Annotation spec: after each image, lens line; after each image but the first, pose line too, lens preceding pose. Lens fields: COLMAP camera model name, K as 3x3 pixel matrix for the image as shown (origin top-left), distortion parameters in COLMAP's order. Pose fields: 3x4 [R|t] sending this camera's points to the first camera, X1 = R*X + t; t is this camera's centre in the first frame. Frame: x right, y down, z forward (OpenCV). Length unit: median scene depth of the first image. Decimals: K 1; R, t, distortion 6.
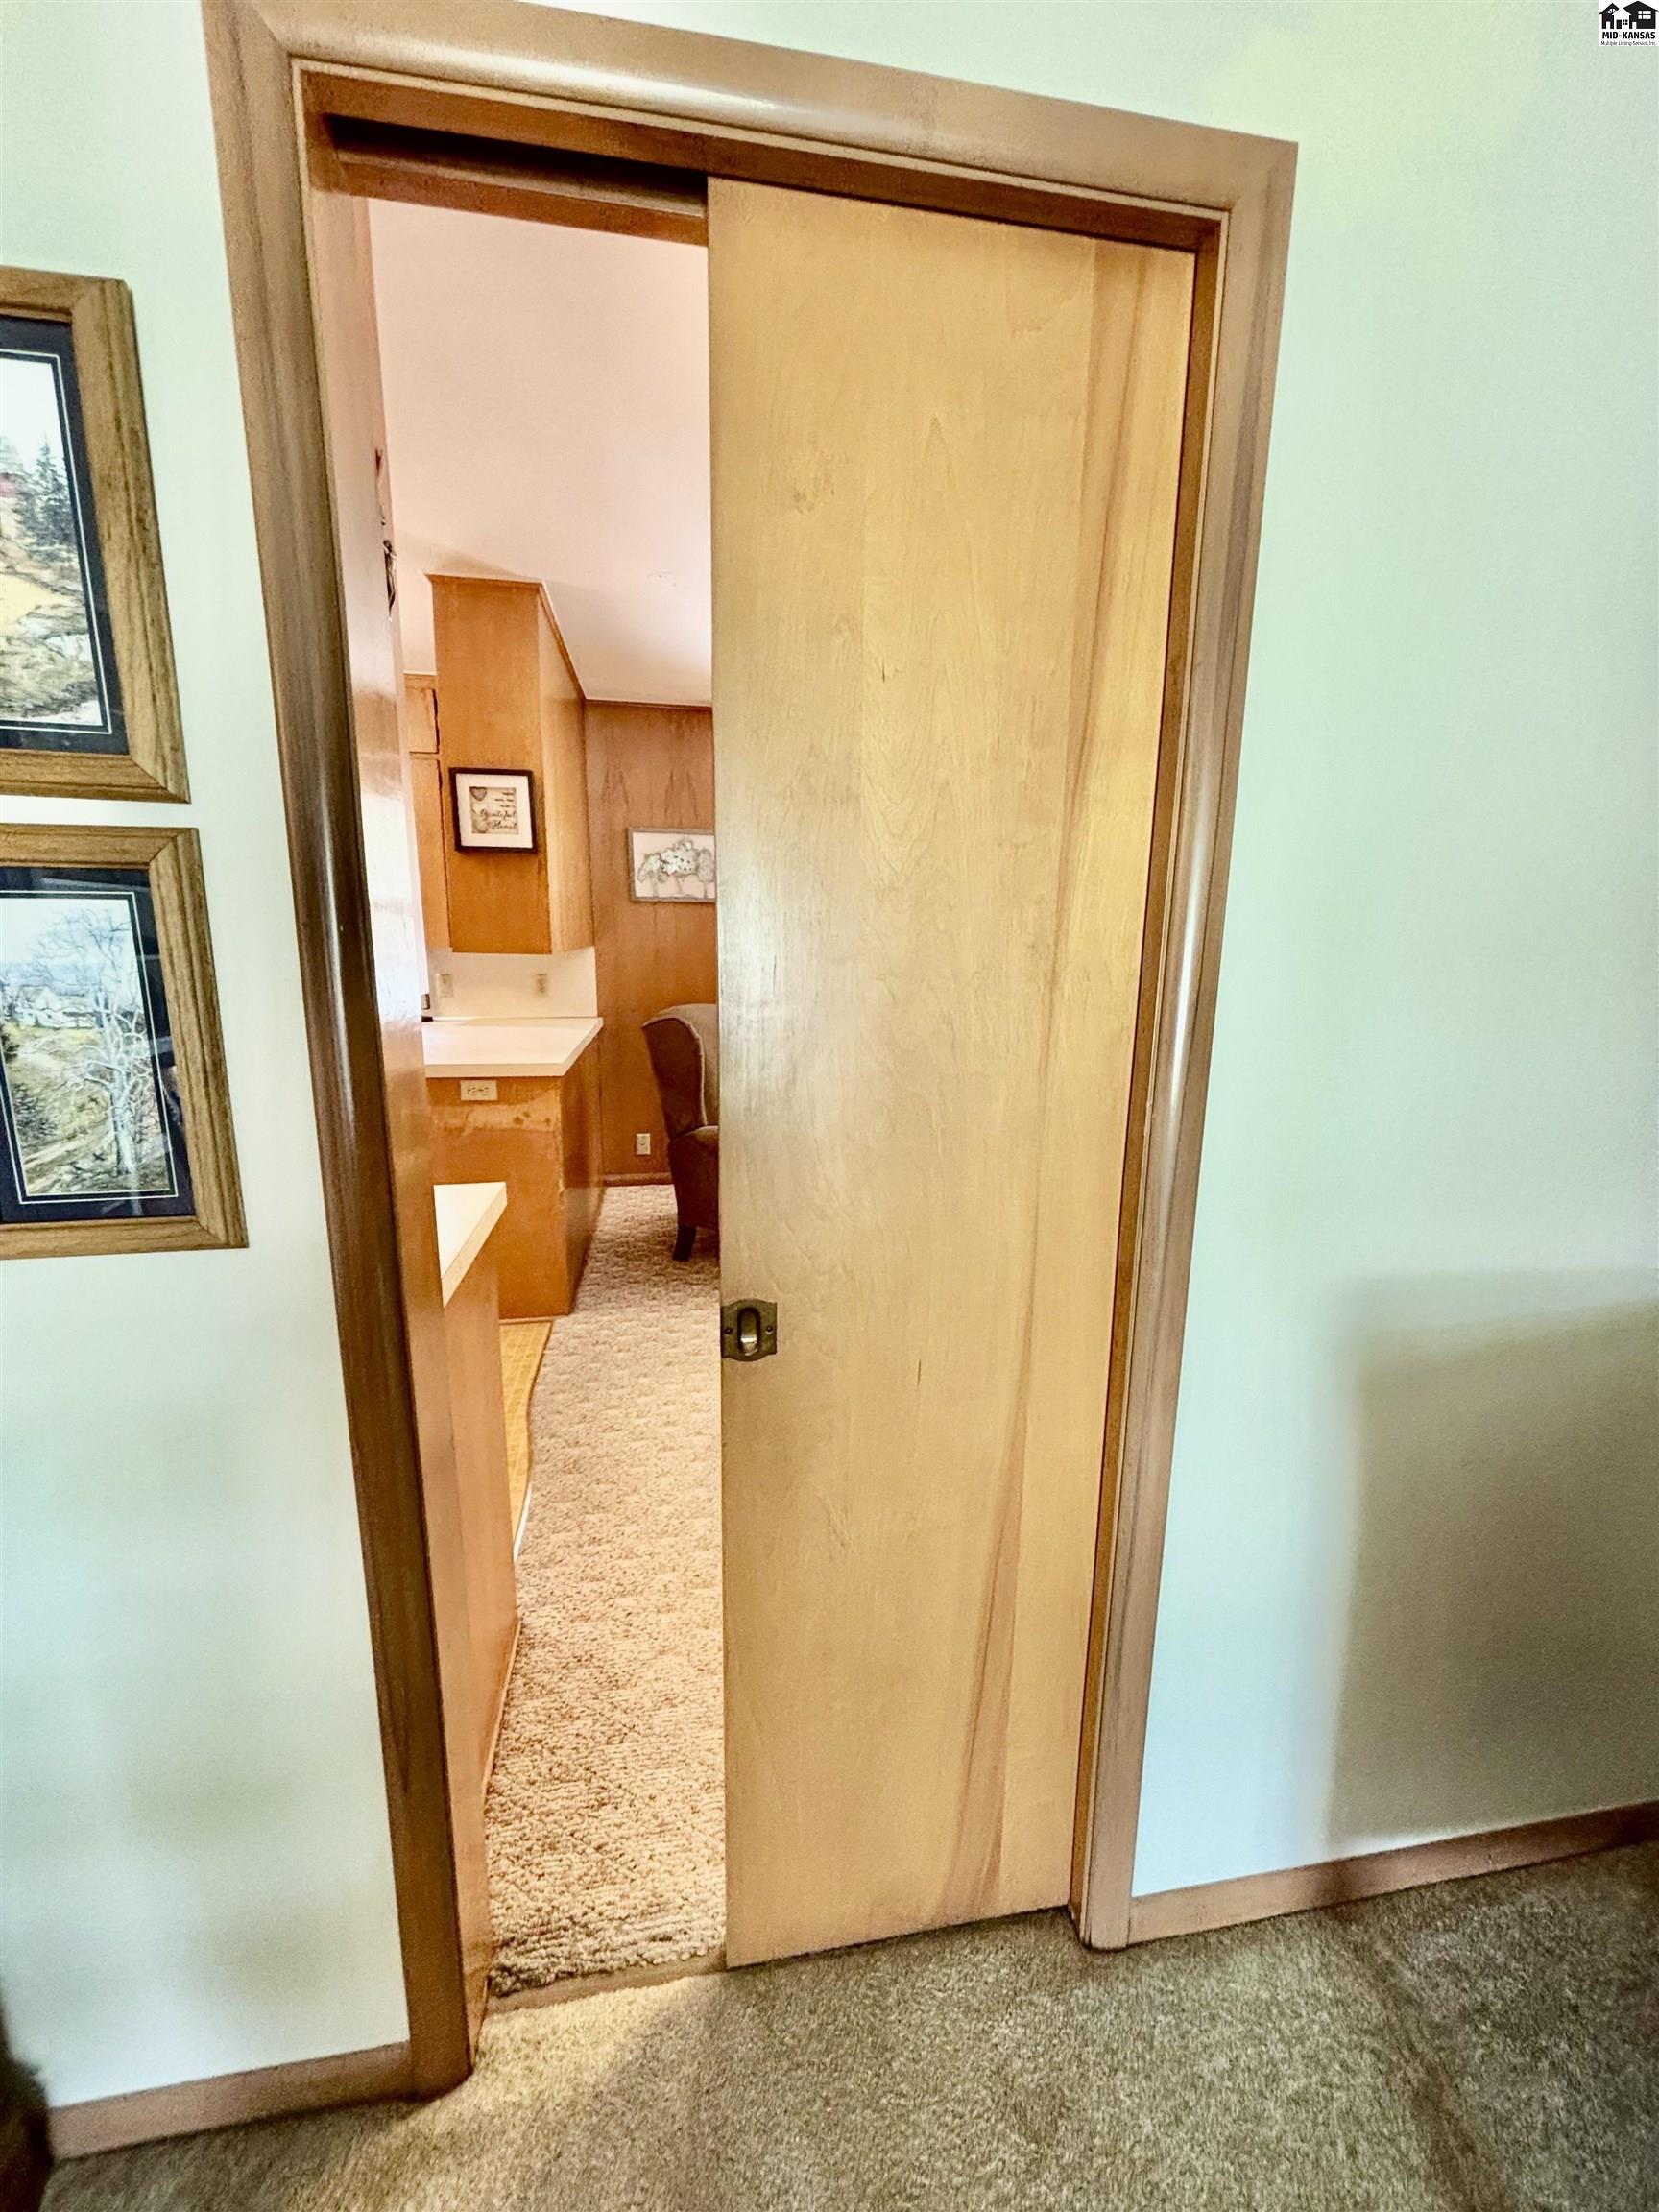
lens RADIAL K [[886.3, 0, 835.1], [0, 886.3, 1109.9], [0, 0, 1]] dist [0.004379, -0.001092]
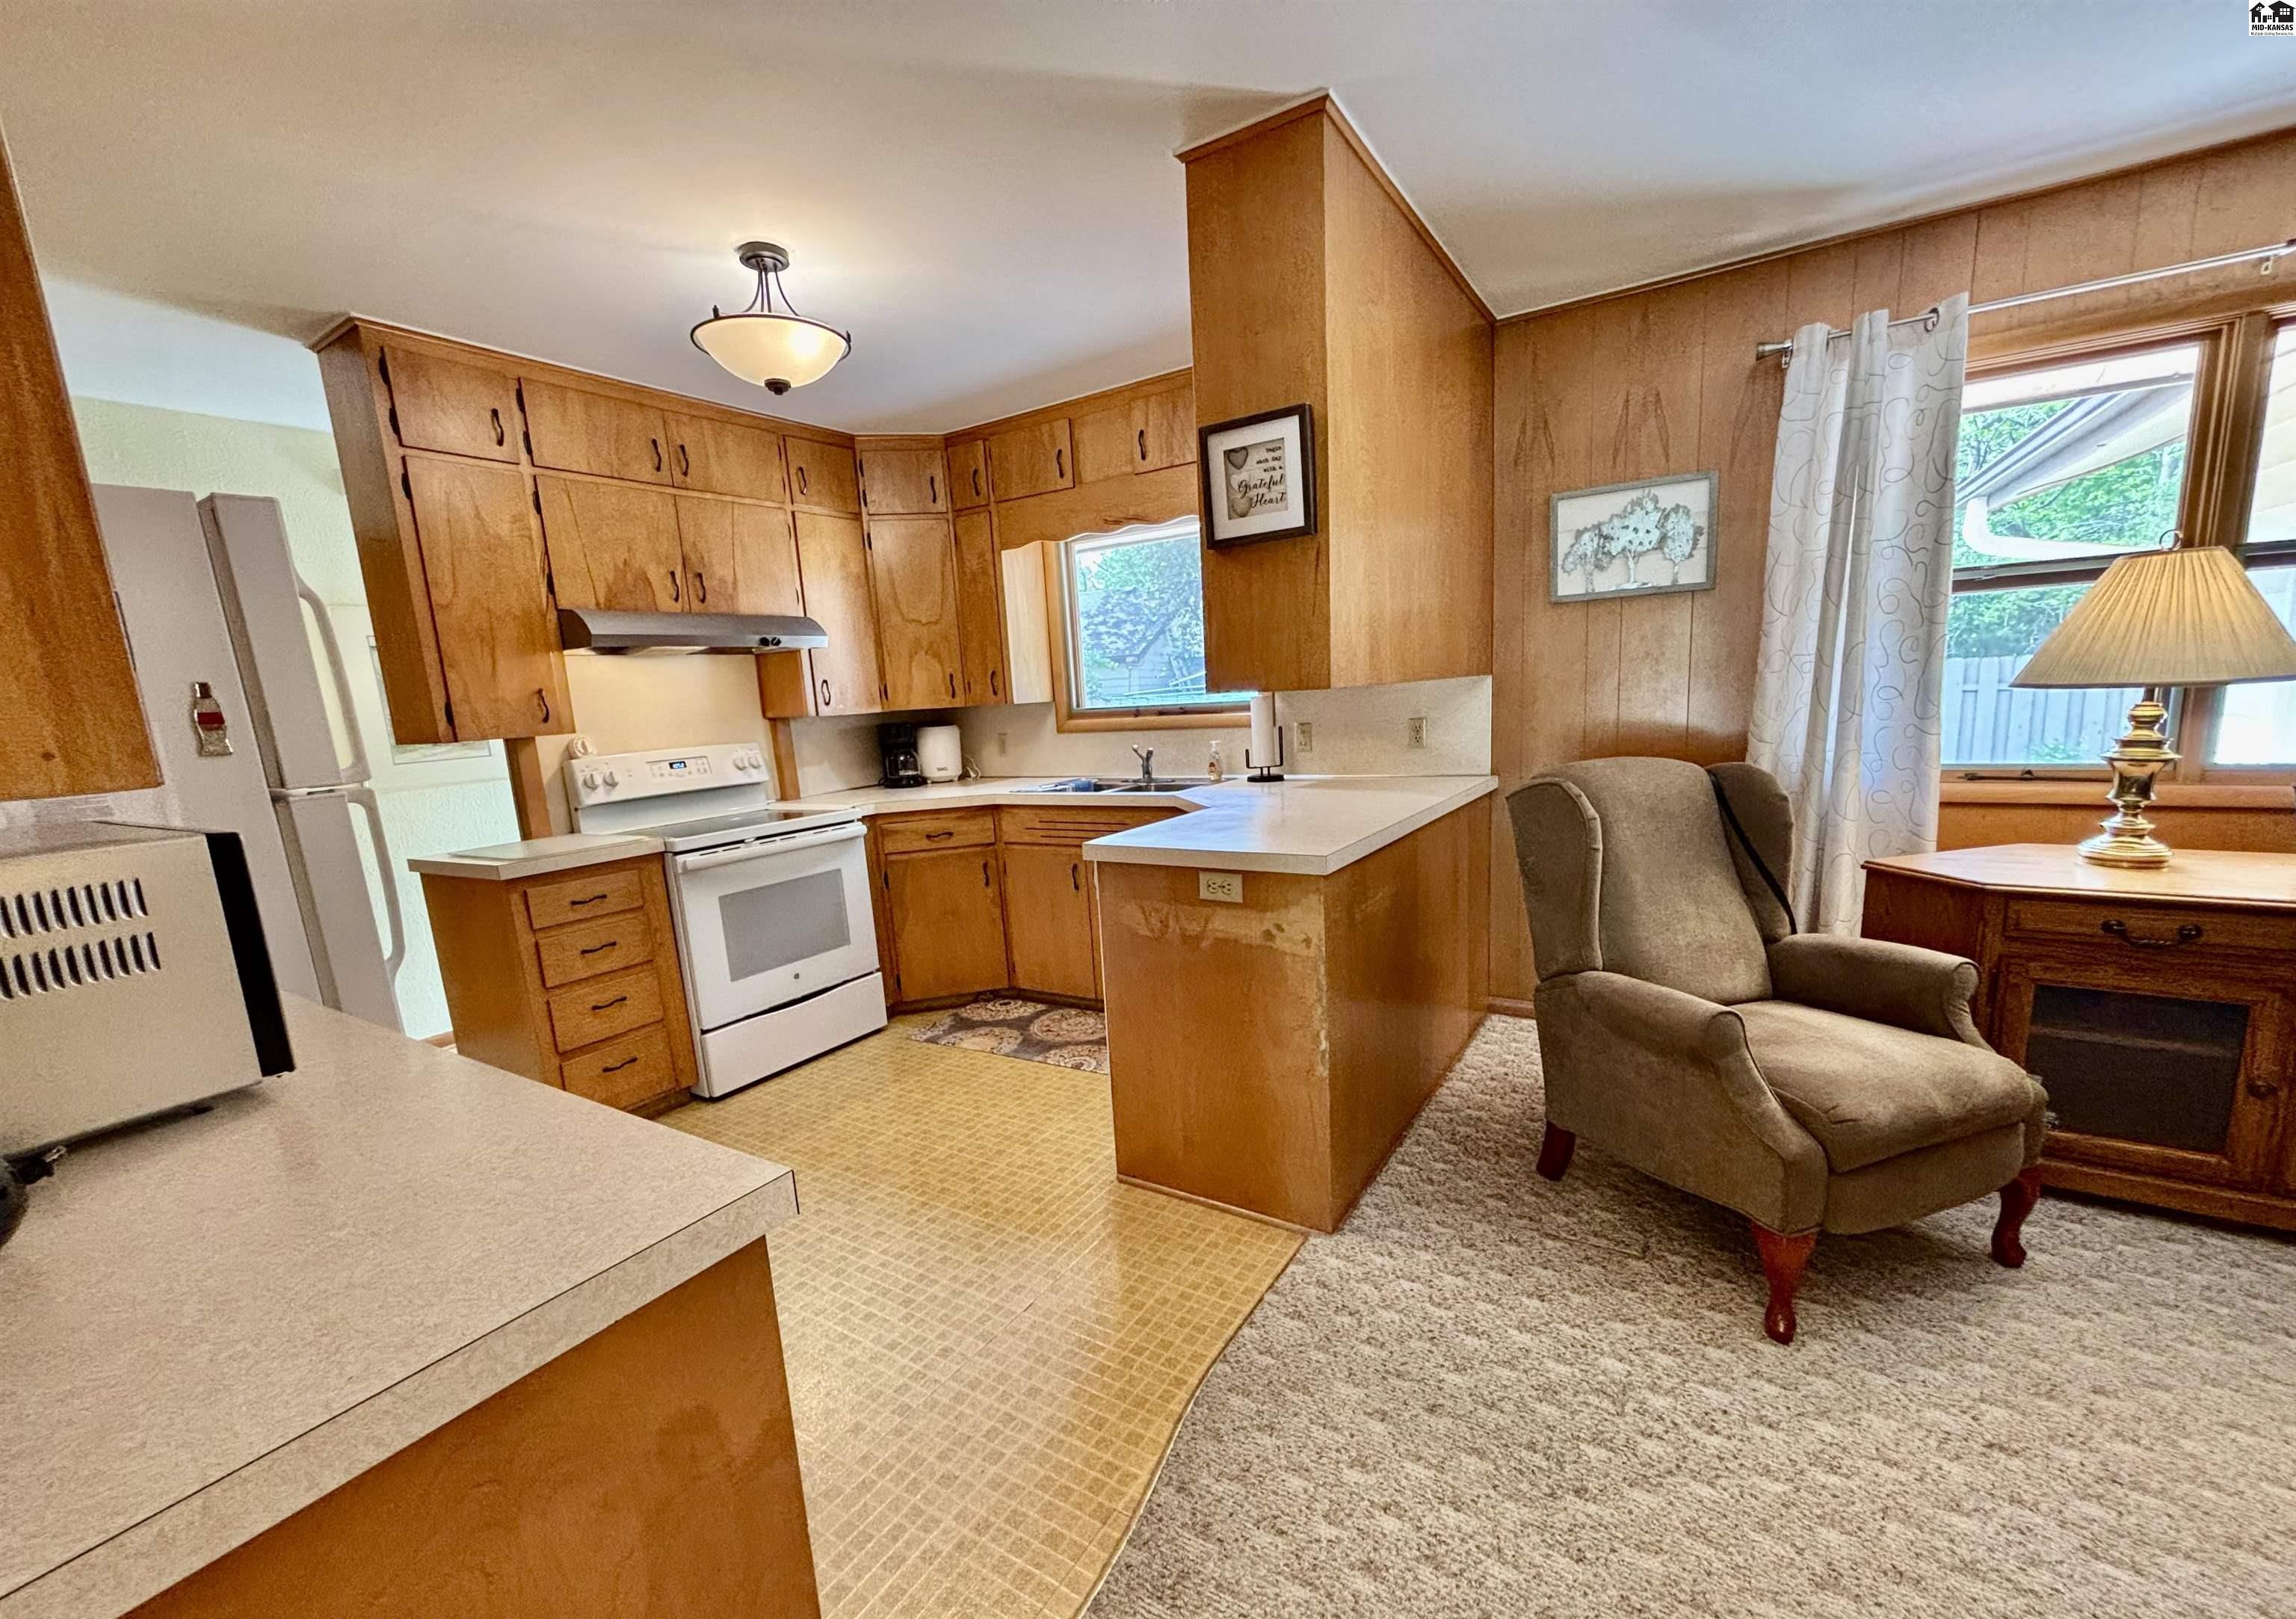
lens RADIAL K [[929.7, 0, 1147.3], [0, 929.7, 859.2], [0, 0, 1]] dist [0.007016, -0.002261]
pose [[0.738191, 0.065789, -0.671377, 0.046778], [-0.067183, 0.997455, 0.023872, -0.055334], [0.671238, 0.027483, 0.740732, 0.394965]]
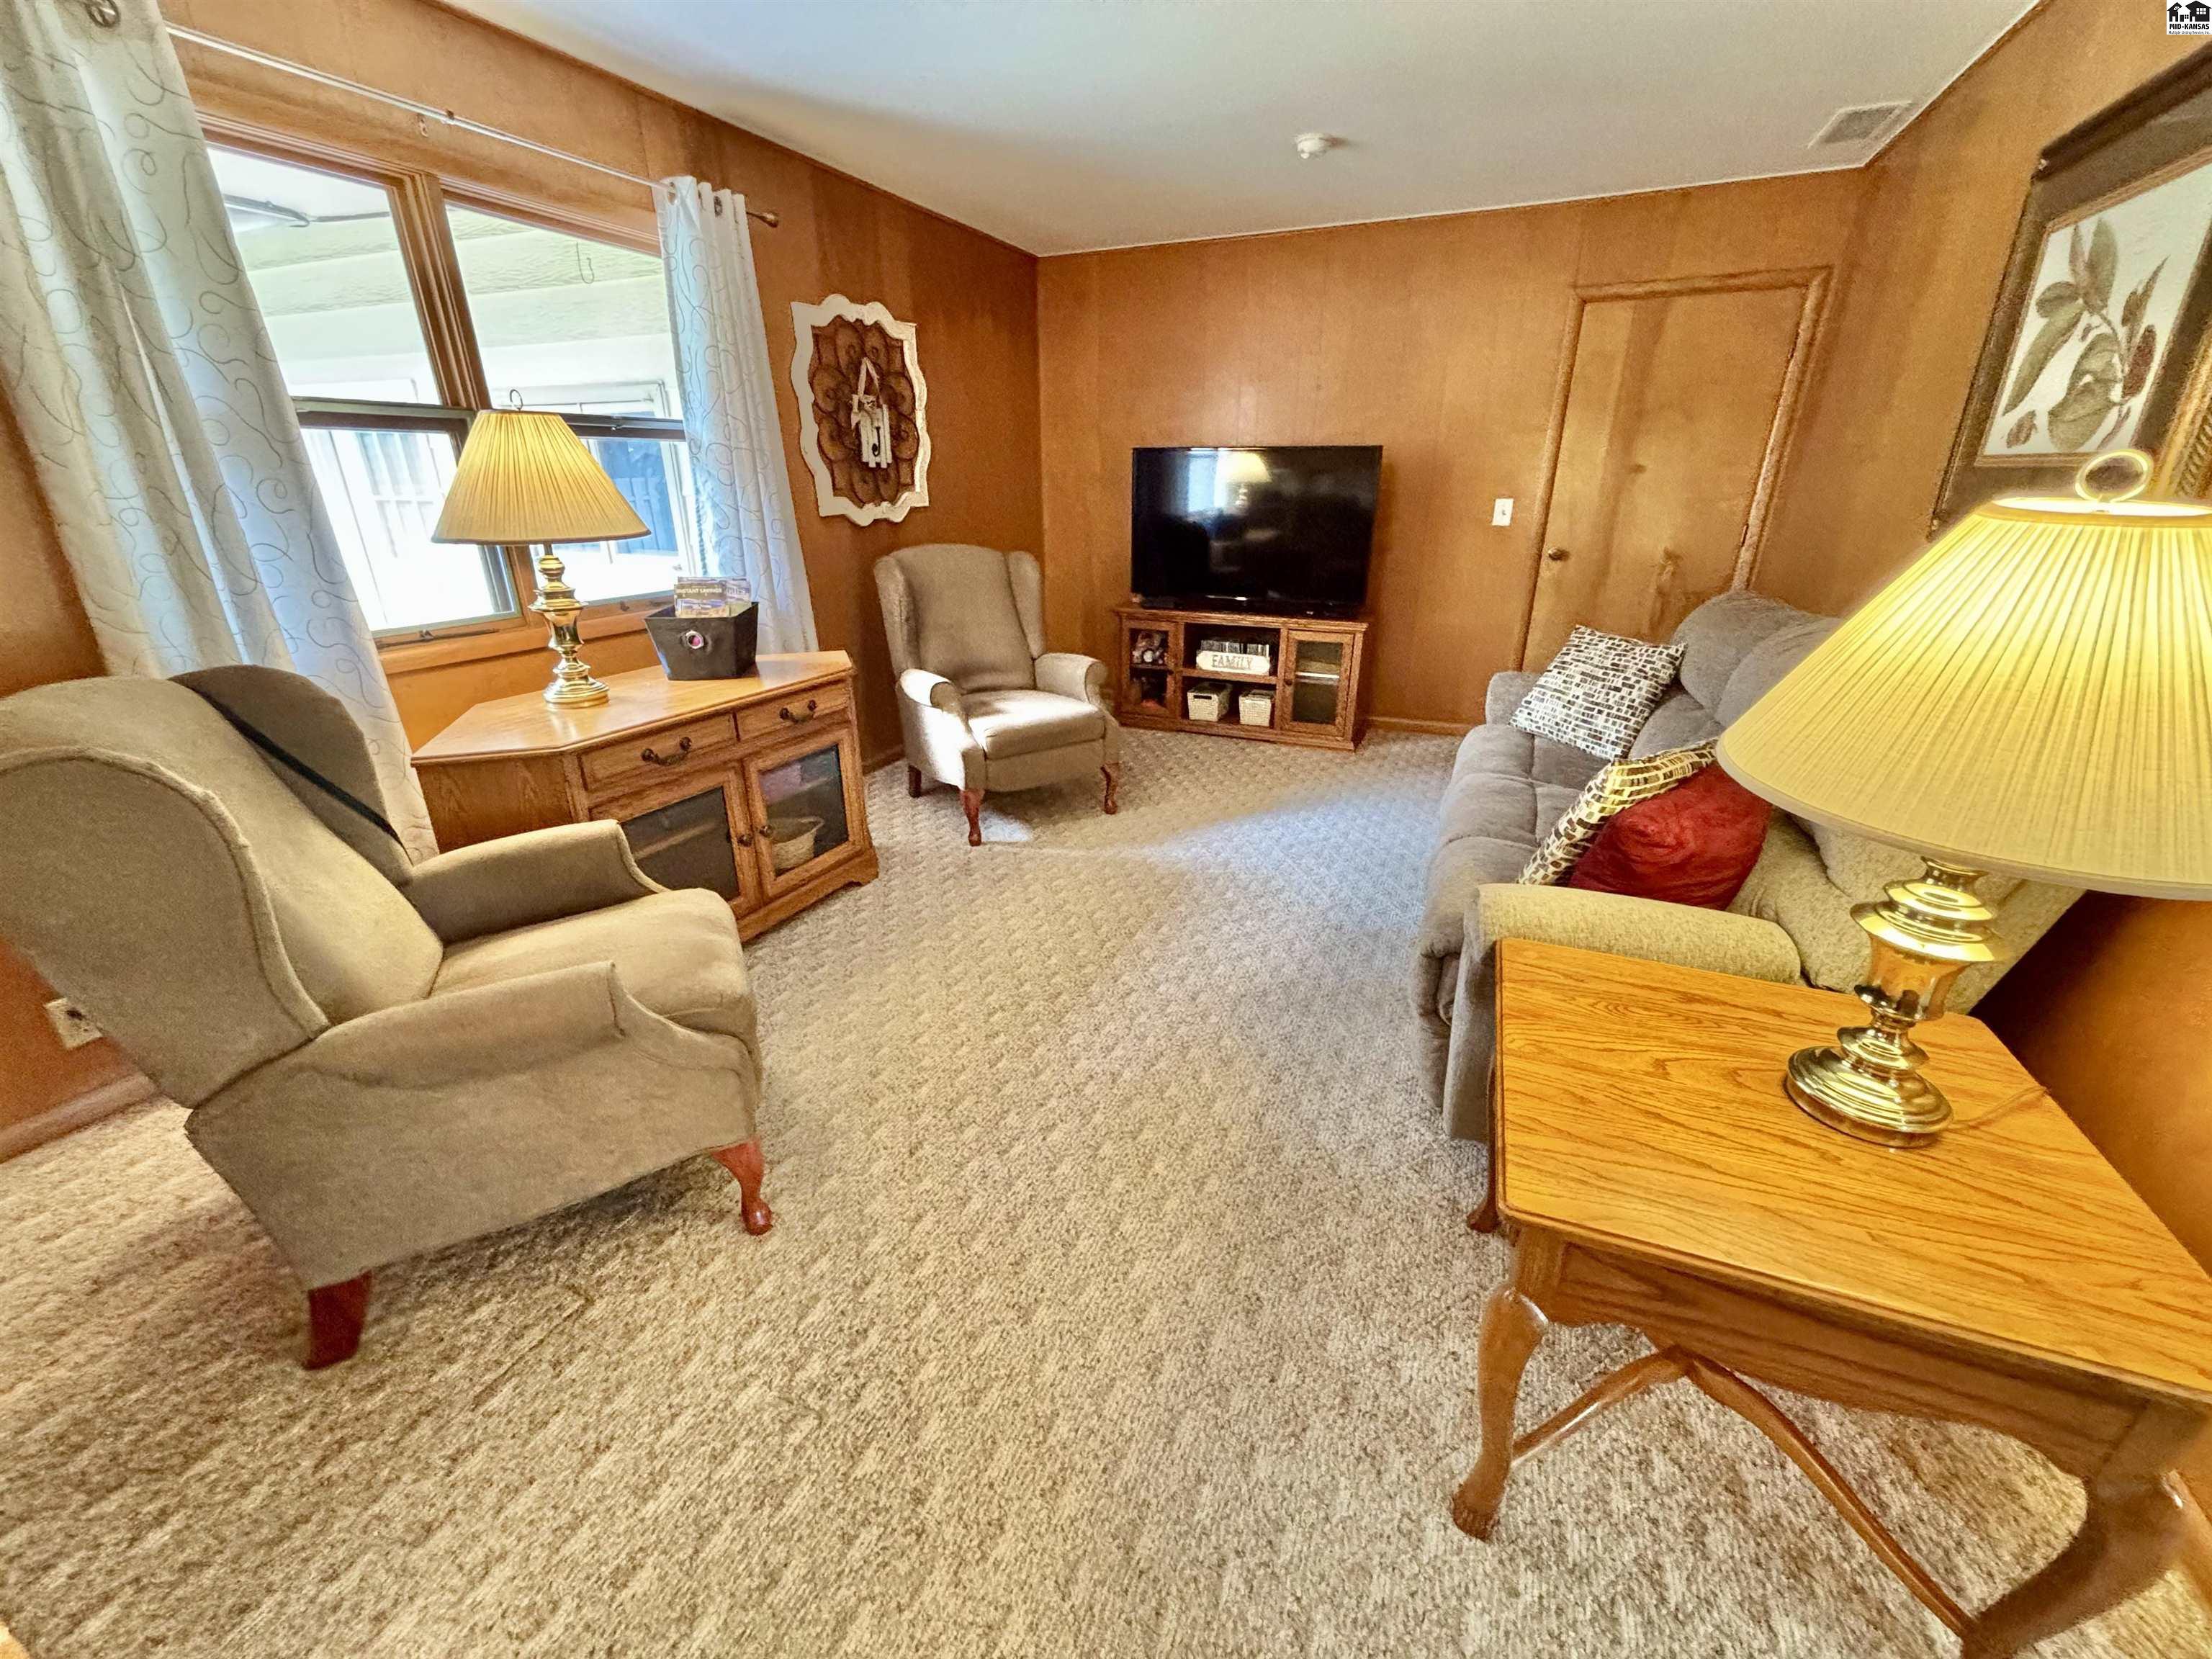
lens RADIAL K [[886.3, 0, 1109.8], [0, 886.3, 823.8], [0, 0, 1]] dist [0.004379, -0.001092]
pose [[0.563128, -0.321428, 0.761296, -0.247617], [0.173921, 0.946718, 0.271066, -0.116007], [-0.807860, -0.020239, 0.589026, 0.608101]]
